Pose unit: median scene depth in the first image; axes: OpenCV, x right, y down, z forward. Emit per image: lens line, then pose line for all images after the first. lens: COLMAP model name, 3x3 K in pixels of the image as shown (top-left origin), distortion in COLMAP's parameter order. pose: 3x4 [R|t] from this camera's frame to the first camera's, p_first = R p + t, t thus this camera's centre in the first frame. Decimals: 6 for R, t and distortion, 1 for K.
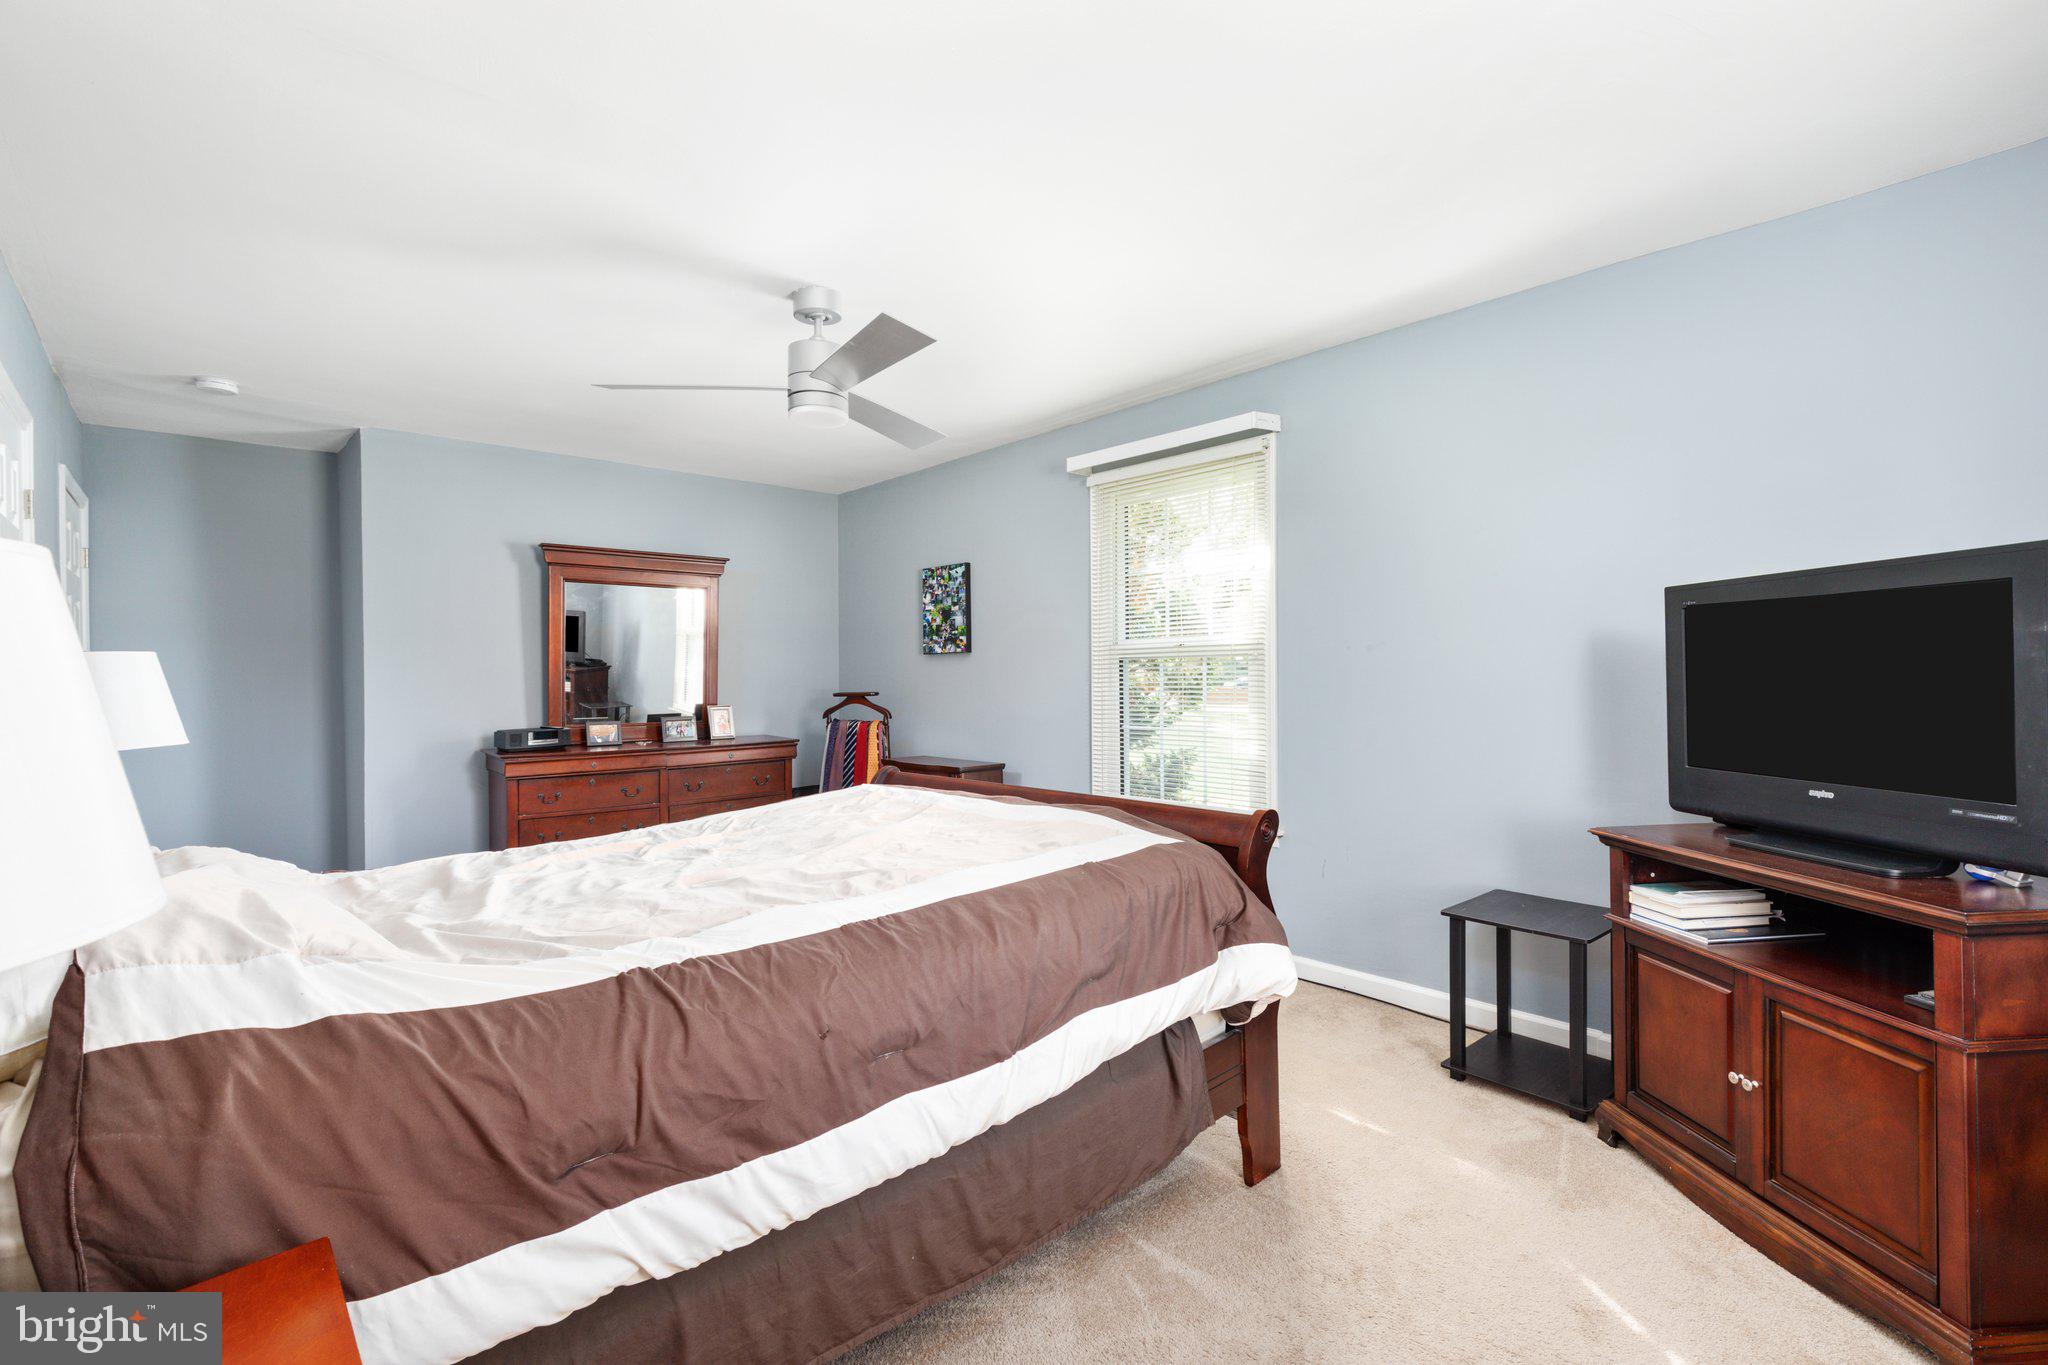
lens RADIAL K [[915.0, 0, 1024.0], [0, 915.0, 682.5], [0, 0, 1]] dist [0.000227, 0.000041]
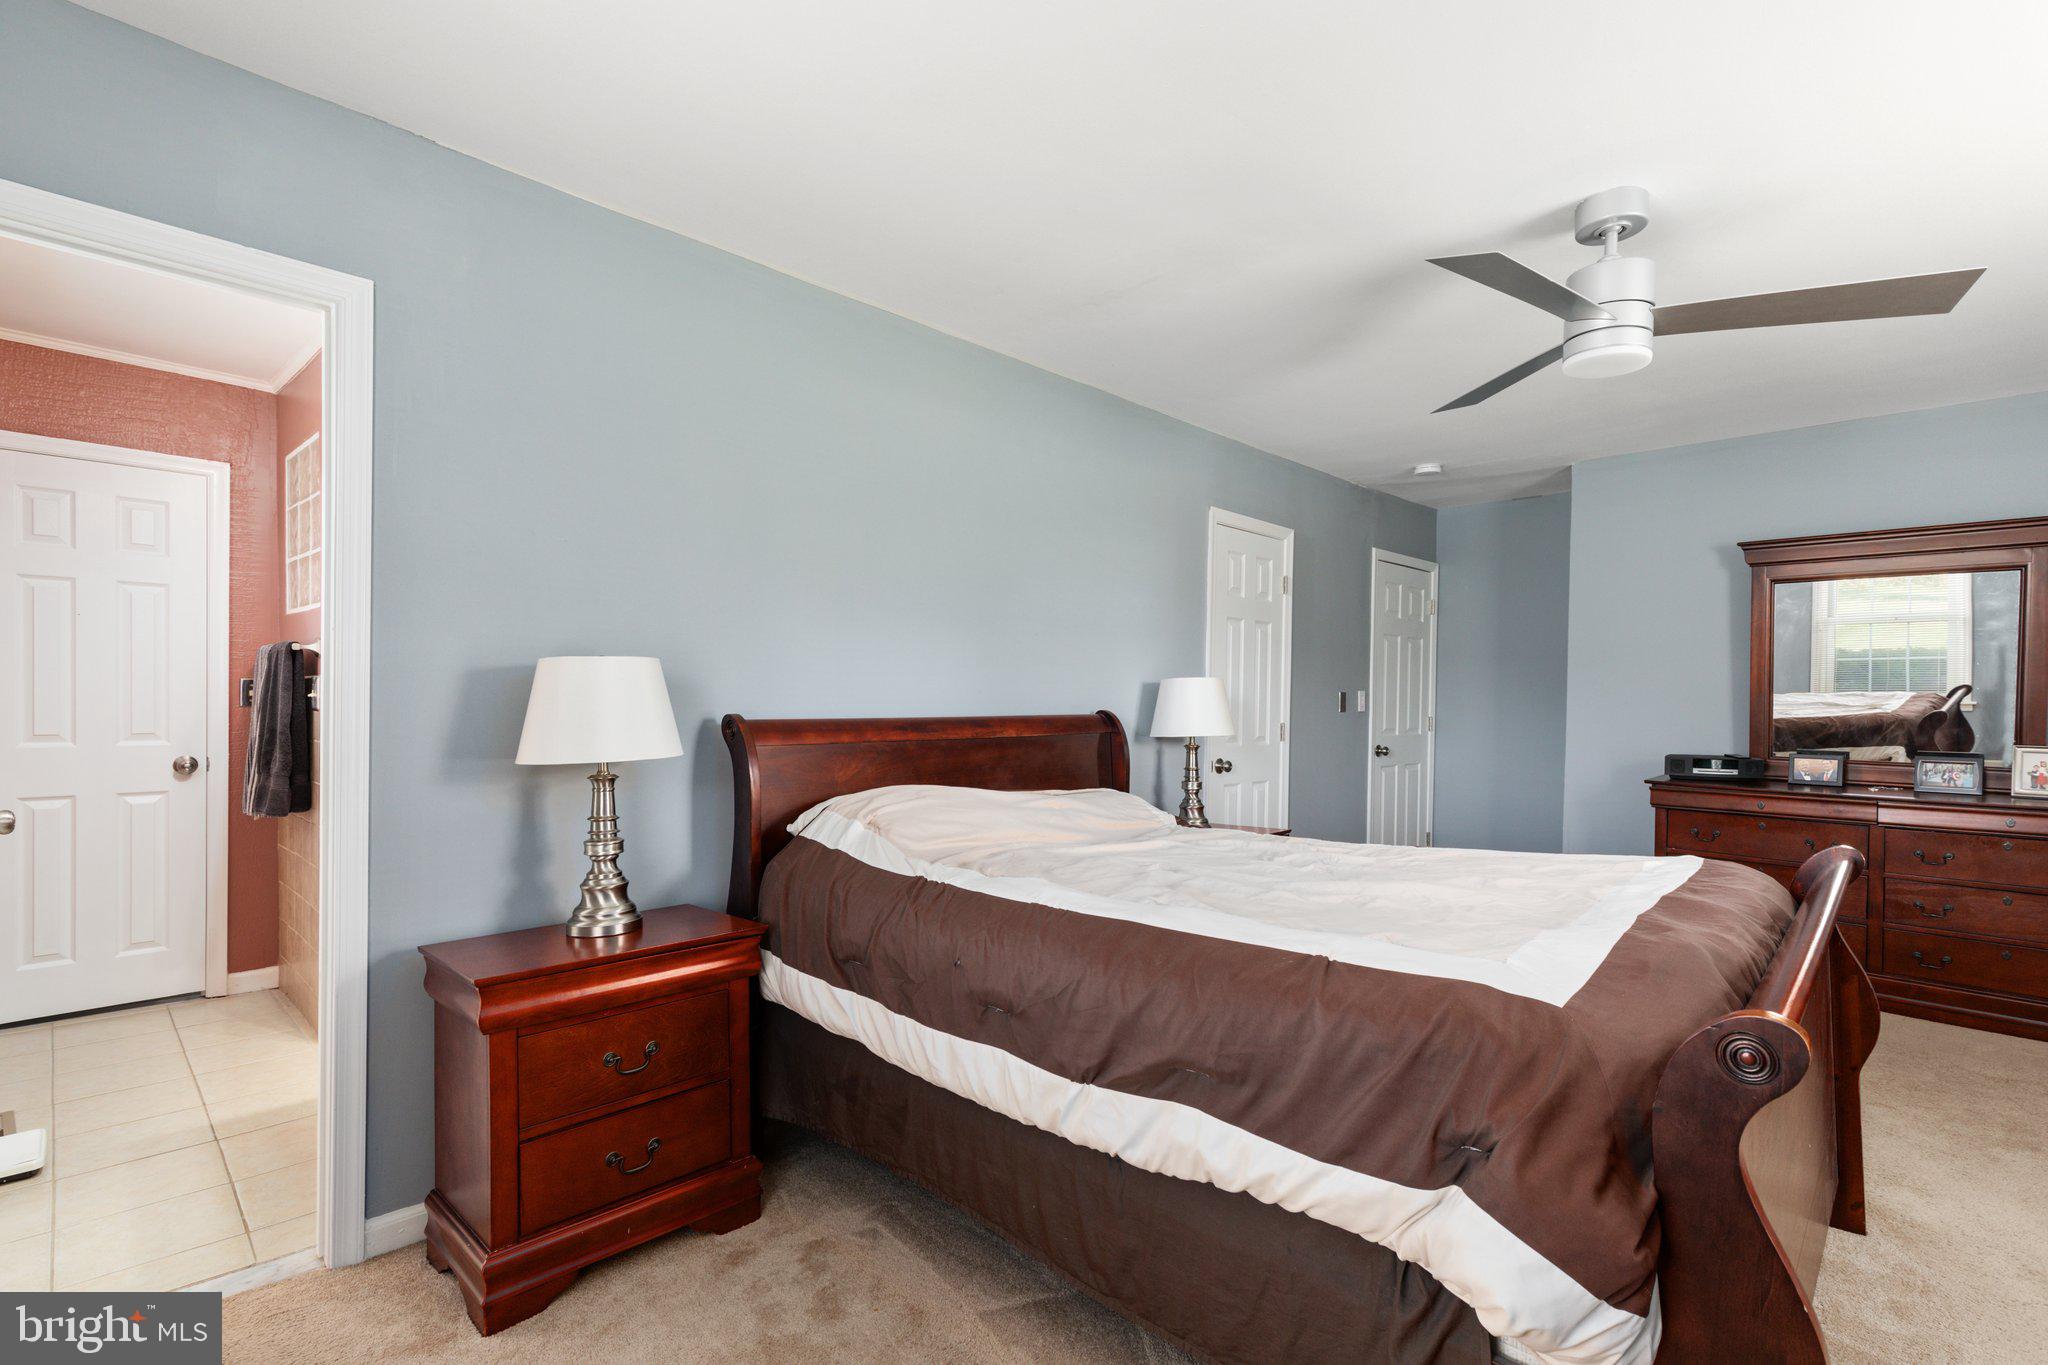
lens RADIAL K [[915.0, 0, 1024.0], [0, 915.0, 682.5], [0, 0, 1]] dist [0.000227, 0.000041]
pose [[0.081508, 0.006476, -0.996652, 0.284252], [-0.021091, 0.999766, 0.004771, -0.010543], [0.996450, 0.020632, 0.081625, 0.244047]]
